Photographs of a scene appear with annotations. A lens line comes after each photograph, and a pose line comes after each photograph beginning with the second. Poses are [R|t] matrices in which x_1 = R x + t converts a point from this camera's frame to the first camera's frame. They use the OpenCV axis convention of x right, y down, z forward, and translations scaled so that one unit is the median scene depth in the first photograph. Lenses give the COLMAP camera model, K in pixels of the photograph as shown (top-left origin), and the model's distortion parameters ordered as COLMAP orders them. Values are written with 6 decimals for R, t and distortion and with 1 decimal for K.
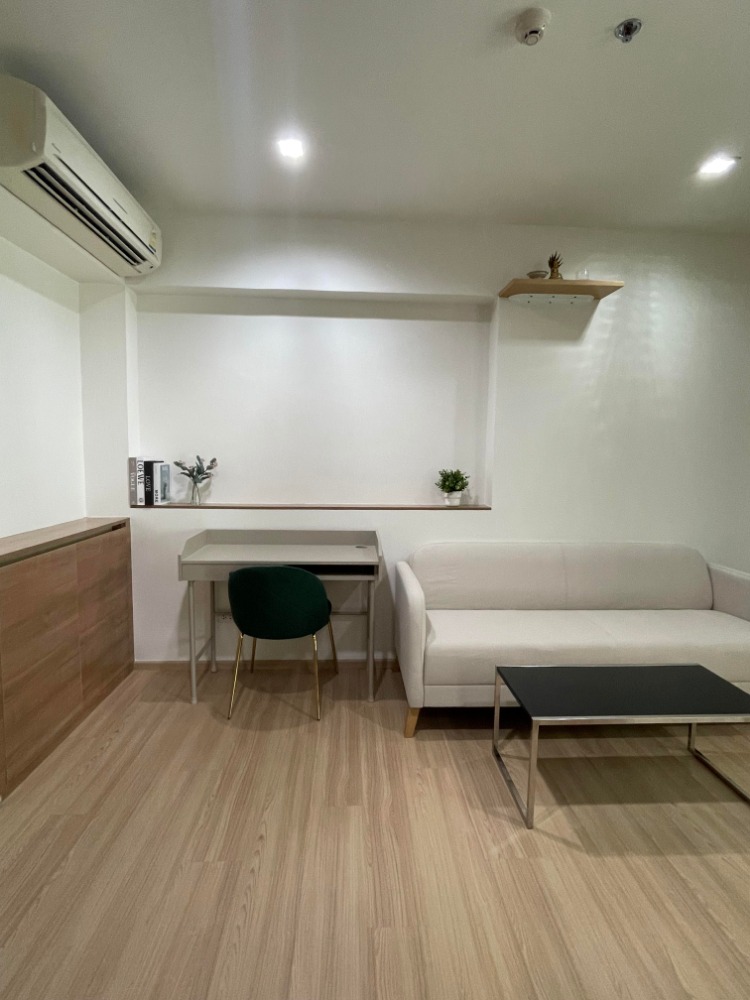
lens RADIAL K [[508.9, 0, 375.0], [0, 508.9, 500.0], [0, 0, 1]] dist [-0.004200, 0.001630]
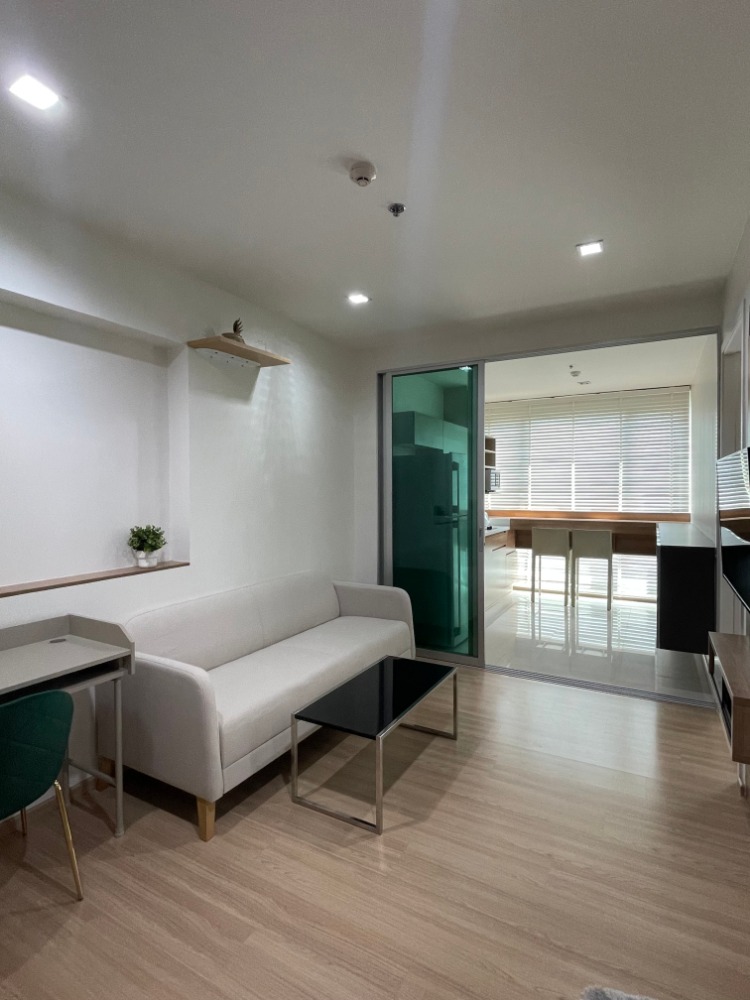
lens RADIAL K [[508.9, 0, 375.0], [0, 508.9, 500.0], [0, 0, 1]] dist [-0.004200, 0.001630]
pose [[0.521637, -0.033436, 0.852512, -0.461756], [0.086884, 0.996119, -0.014095, -0.067714], [-0.848732, 0.081422, 0.522518, 0.236736]]
